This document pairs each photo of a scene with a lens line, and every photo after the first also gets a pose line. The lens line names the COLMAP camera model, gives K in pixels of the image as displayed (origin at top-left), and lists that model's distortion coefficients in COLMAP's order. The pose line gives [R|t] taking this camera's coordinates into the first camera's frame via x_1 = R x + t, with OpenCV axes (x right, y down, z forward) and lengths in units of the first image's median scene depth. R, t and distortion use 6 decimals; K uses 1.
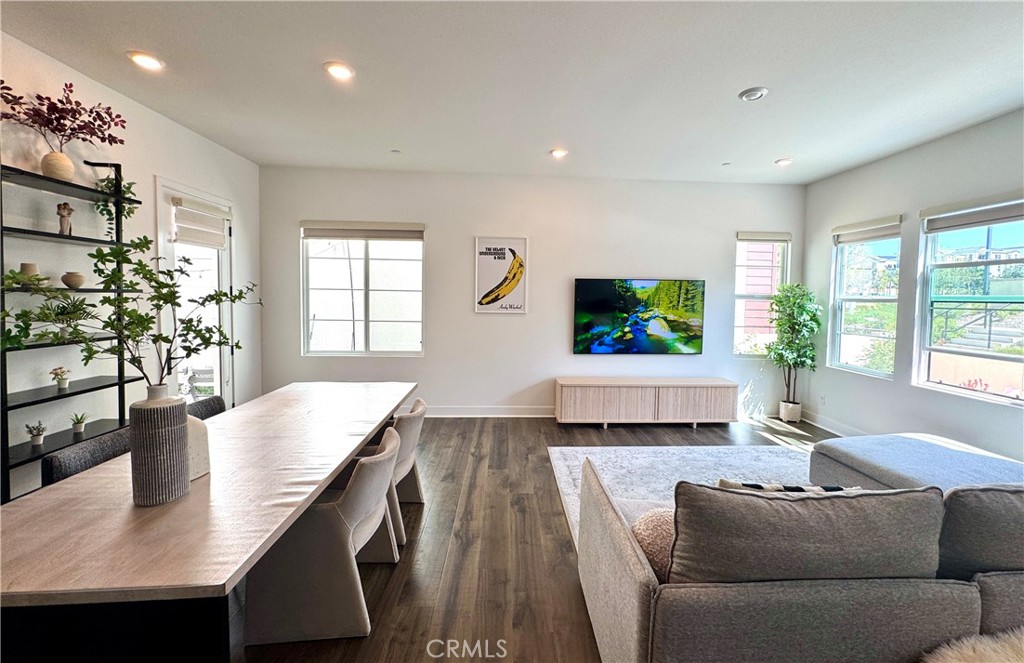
lens RADIAL K [[424.2, 0, 532.2], [0, 424.2, 314.8], [0, 0, 1]] dist [0.000135, 0.000075]
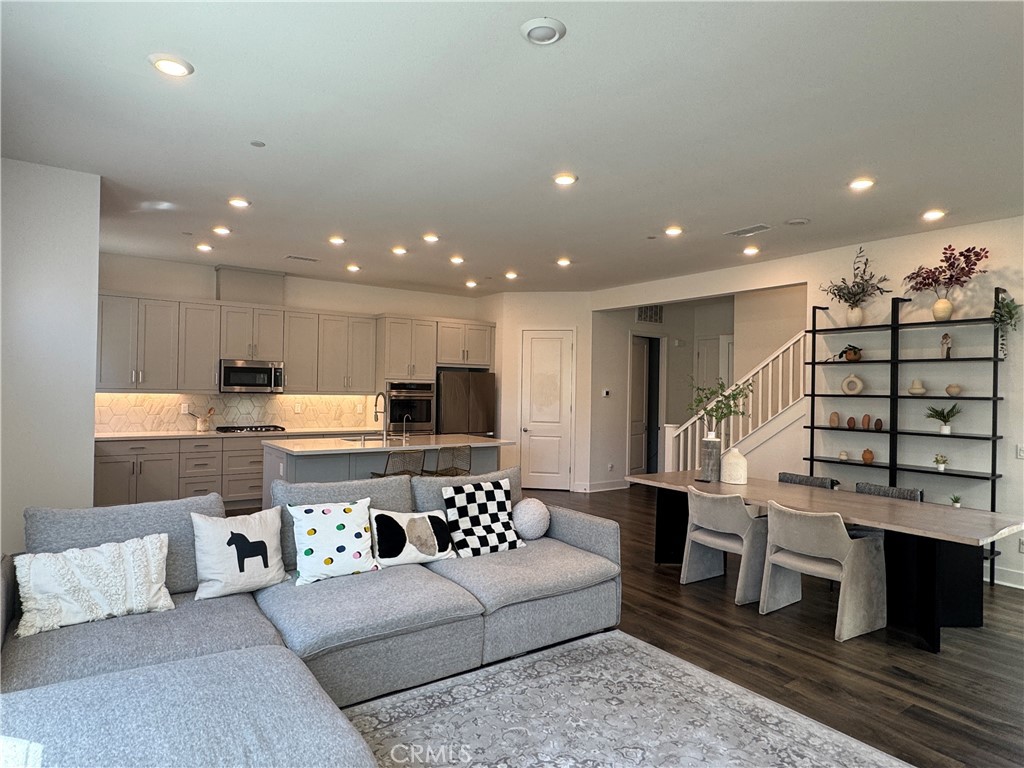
lens RADIAL K [[611.3, 0, 513.1], [0, 611.3, 388.7], [0, 0, 1]] dist [-0.001507, -0.000247]
pose [[-0.844978, -0.030288, -0.533943, 0.600782], [-0.054751, 0.998048, 0.030031, -0.038811], [0.531991, 0.054609, -0.844987, 1.043094]]
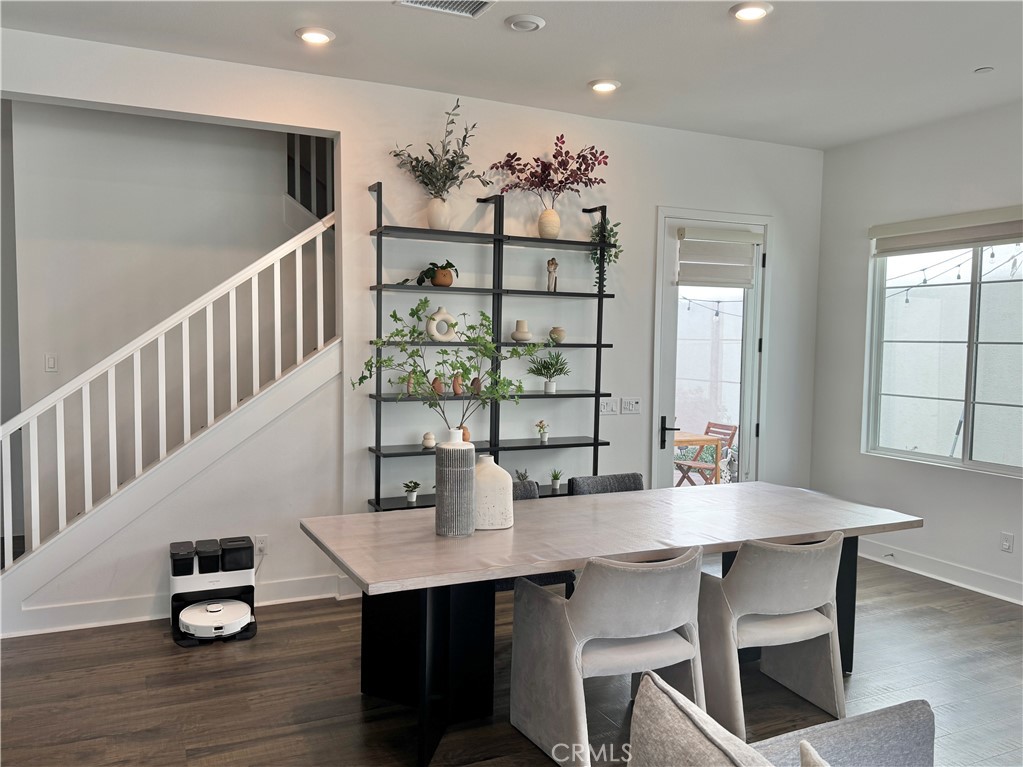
lens RADIAL K [[803.4, 0, 515.0], [0, 803.4, 394.8], [0, 0, 1]] dist [0.134687, -0.213907]
pose [[0.376786, 0.051416, -0.924872, 0.351980], [-0.050791, 0.998103, 0.034795, -0.001316], [0.924907, 0.033865, 0.378683, 0.110459]]
